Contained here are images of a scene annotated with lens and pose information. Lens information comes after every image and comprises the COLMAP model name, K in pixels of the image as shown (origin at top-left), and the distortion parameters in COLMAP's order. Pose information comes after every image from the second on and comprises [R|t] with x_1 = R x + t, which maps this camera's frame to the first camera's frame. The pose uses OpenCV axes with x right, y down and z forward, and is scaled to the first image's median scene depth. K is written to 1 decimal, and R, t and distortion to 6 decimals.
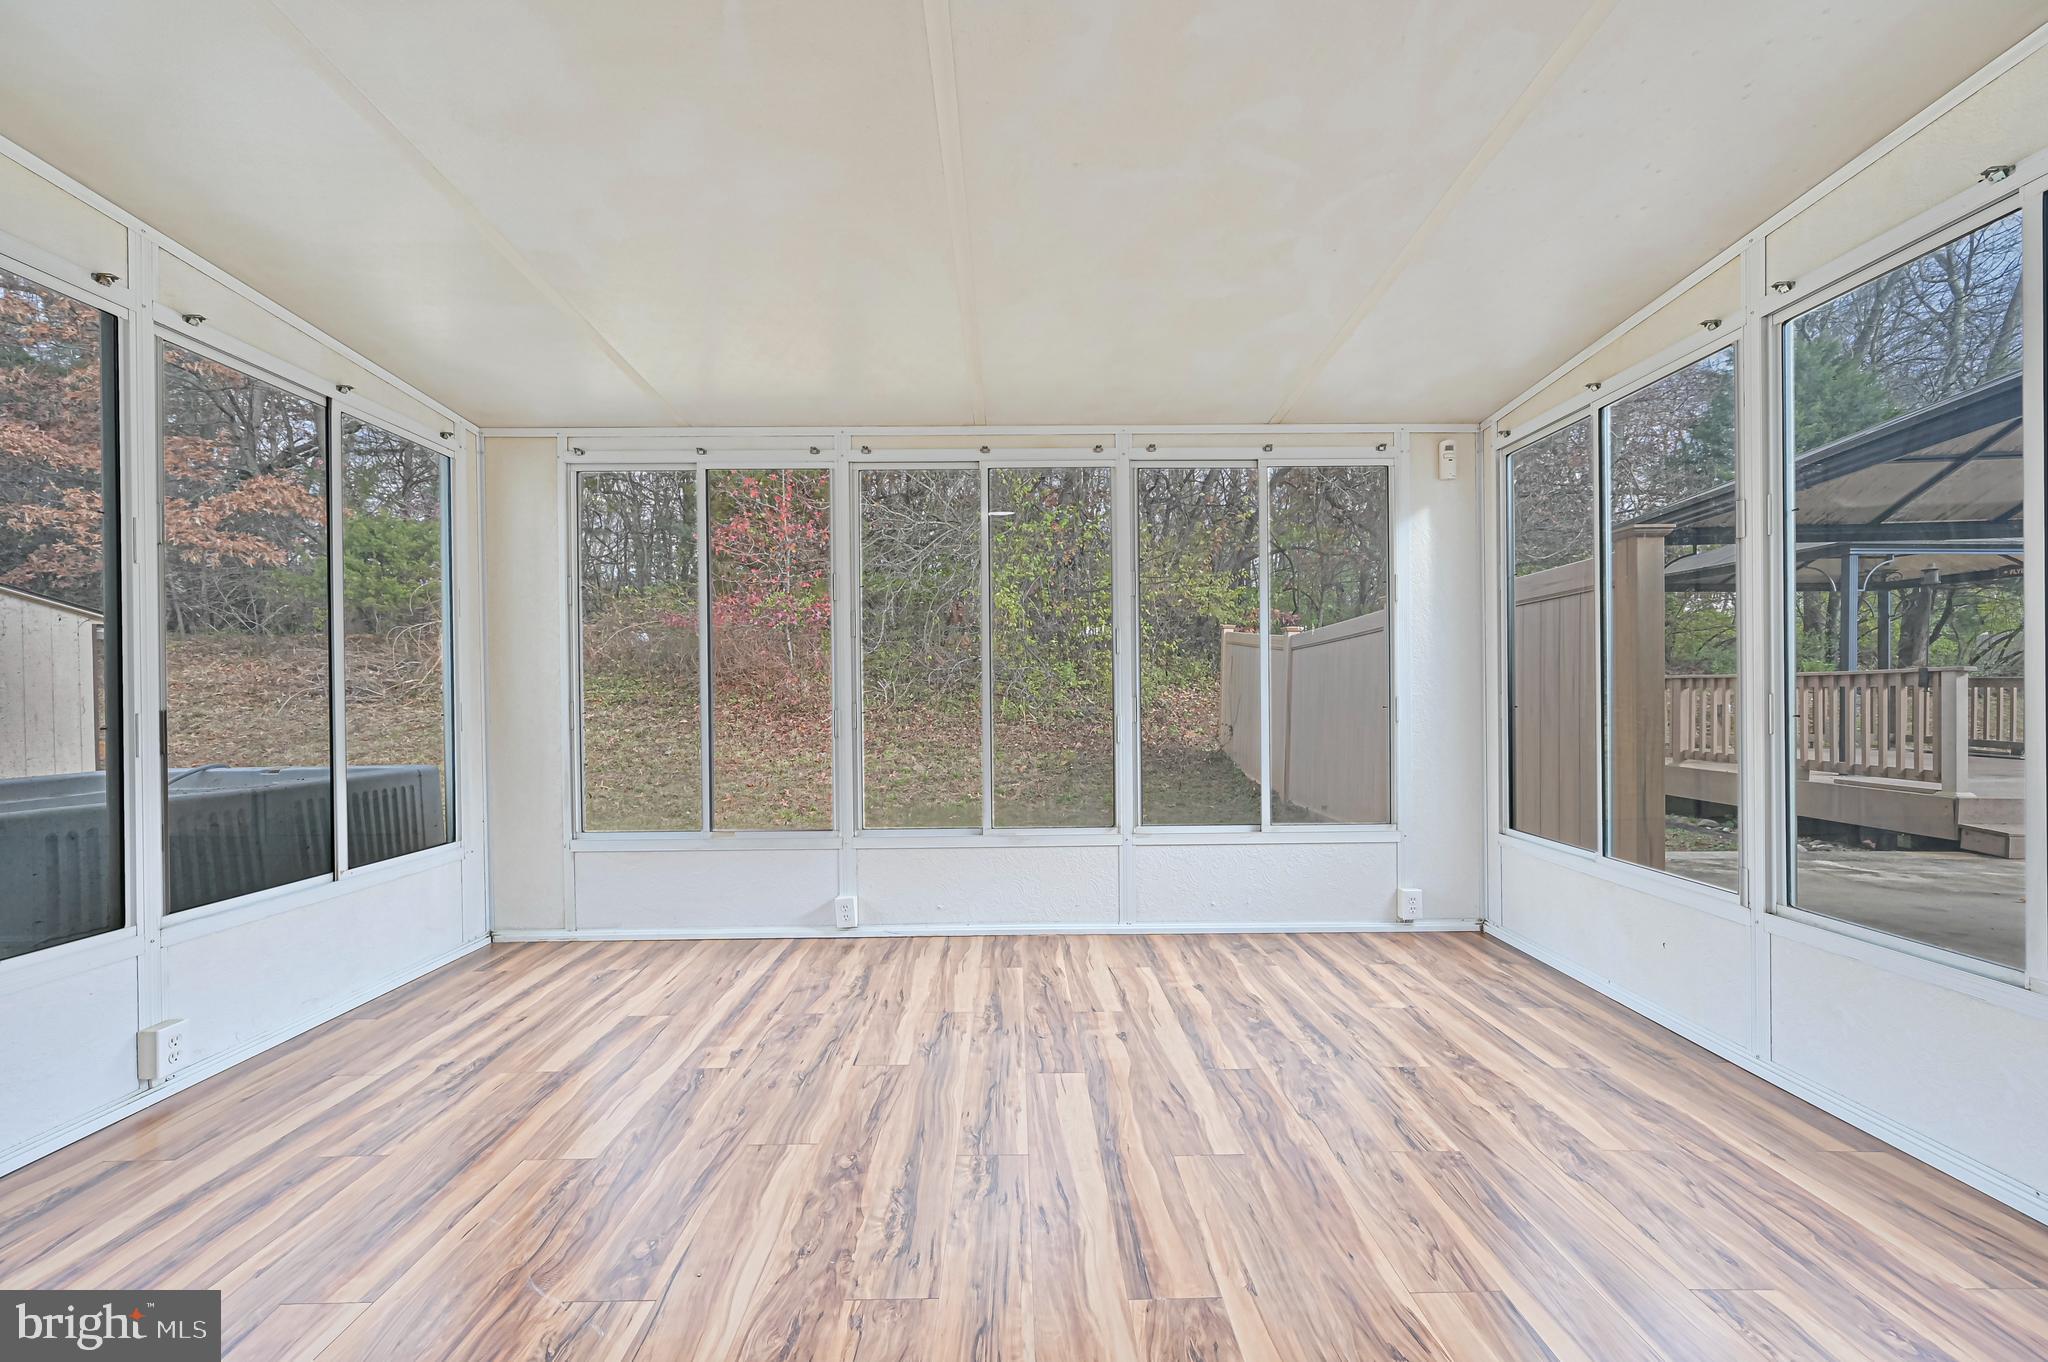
lens RADIAL K [[806.6, 0, 1024.0], [0, 806.6, 681.0], [0, 0, 1]] dist [0.000557, 0.000519]
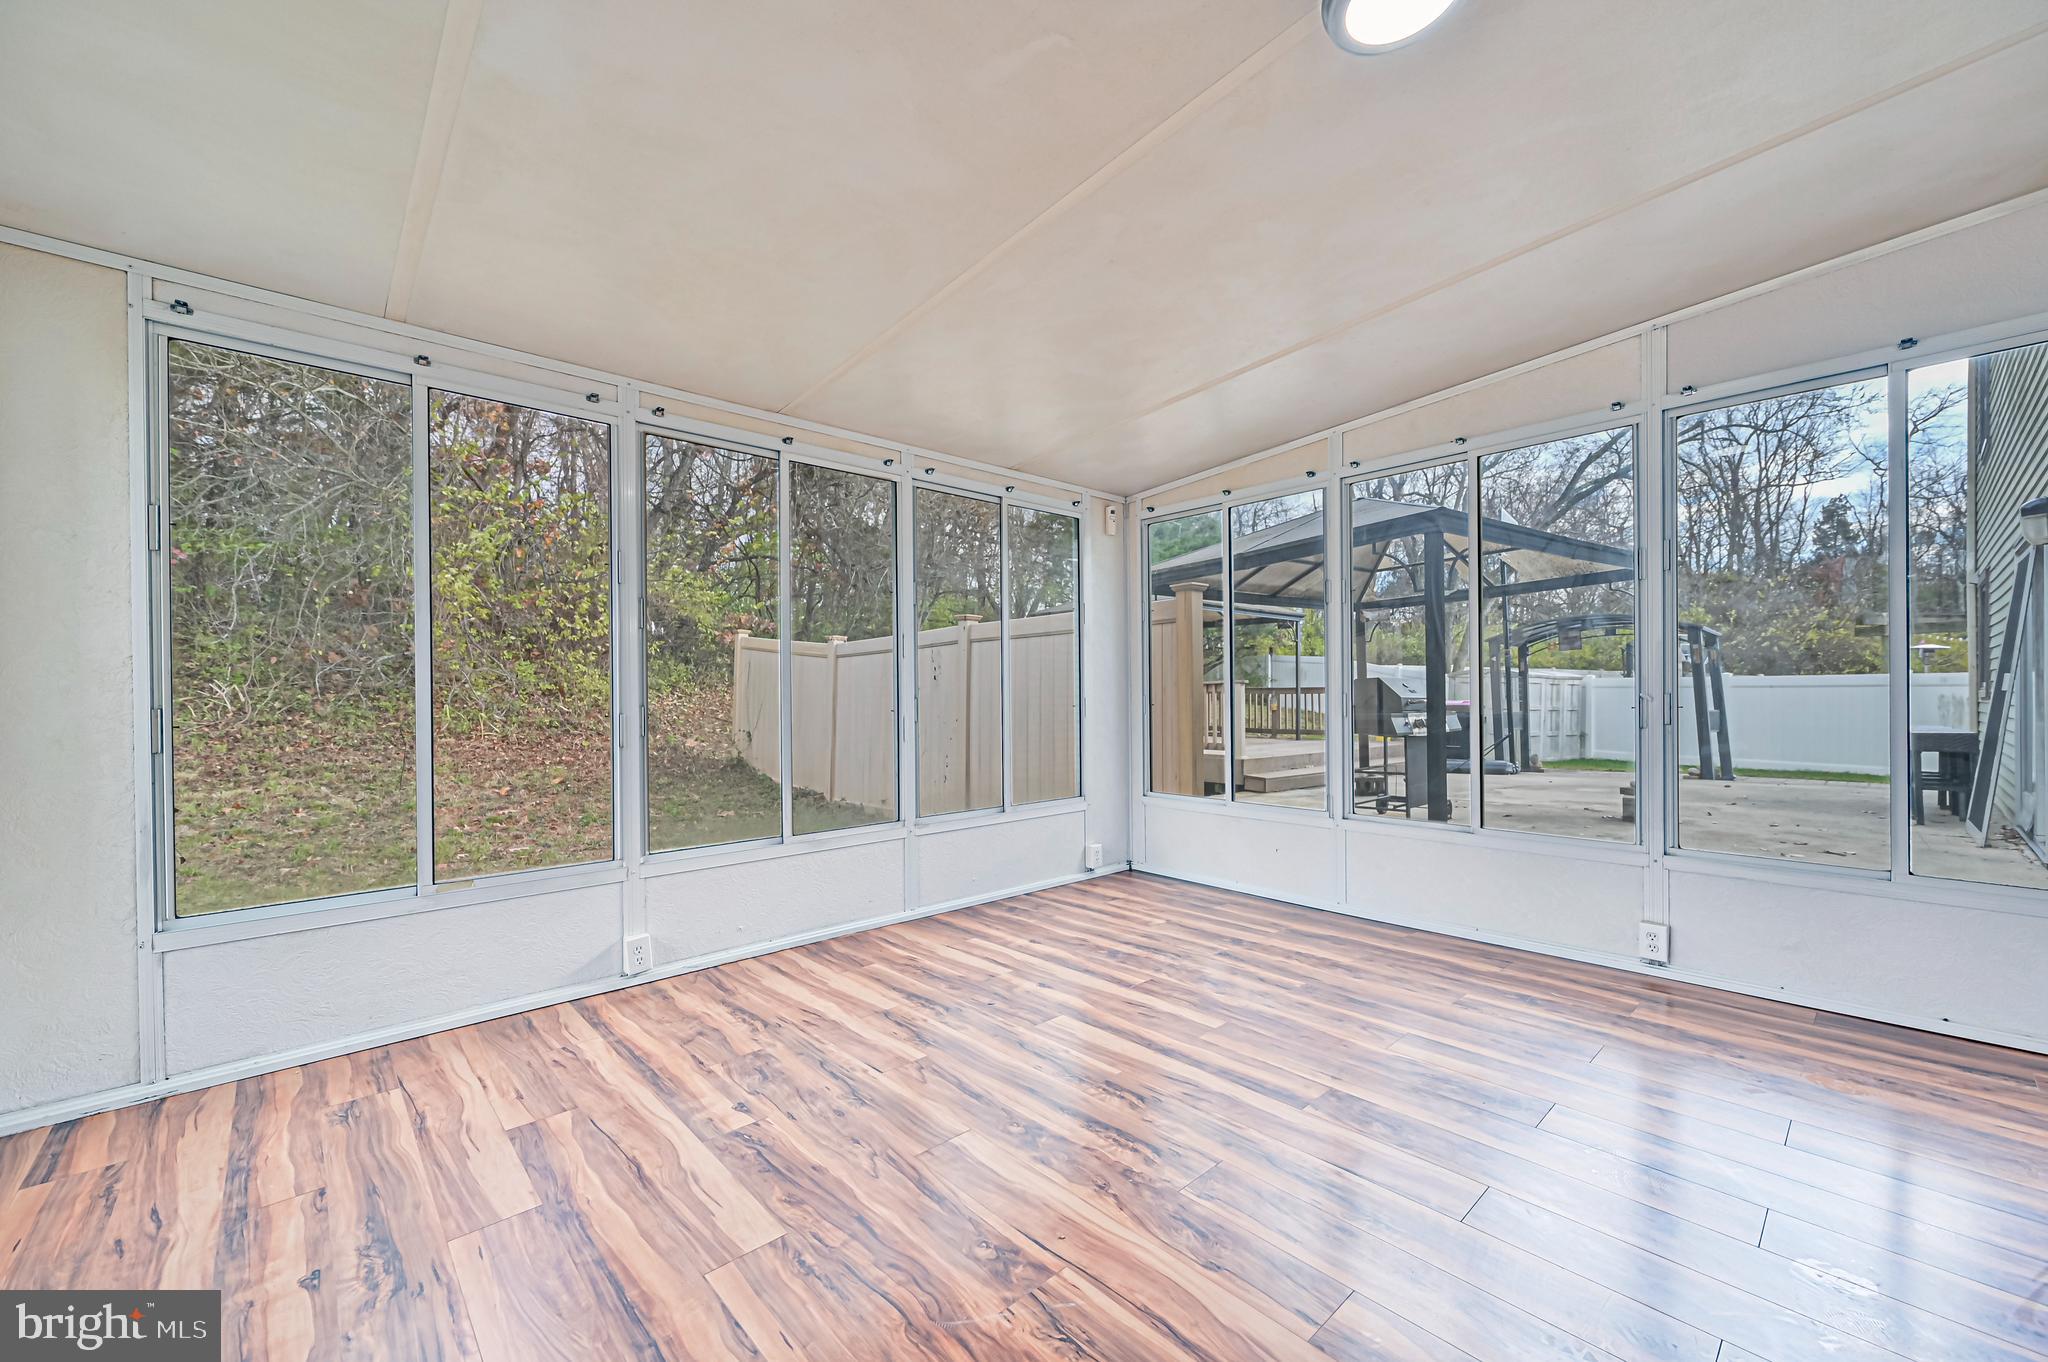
lens RADIAL K [[806.6, 0, 1024.0], [0, 806.6, 681.0], [0, 0, 1]] dist [0.000557, 0.000519]
pose [[0.744894, 0.012006, 0.667075, -0.572577], [-0.005902, 0.999918, -0.011406, 0.009443], [-0.667157, 0.004559, 0.744903, 0.120254]]
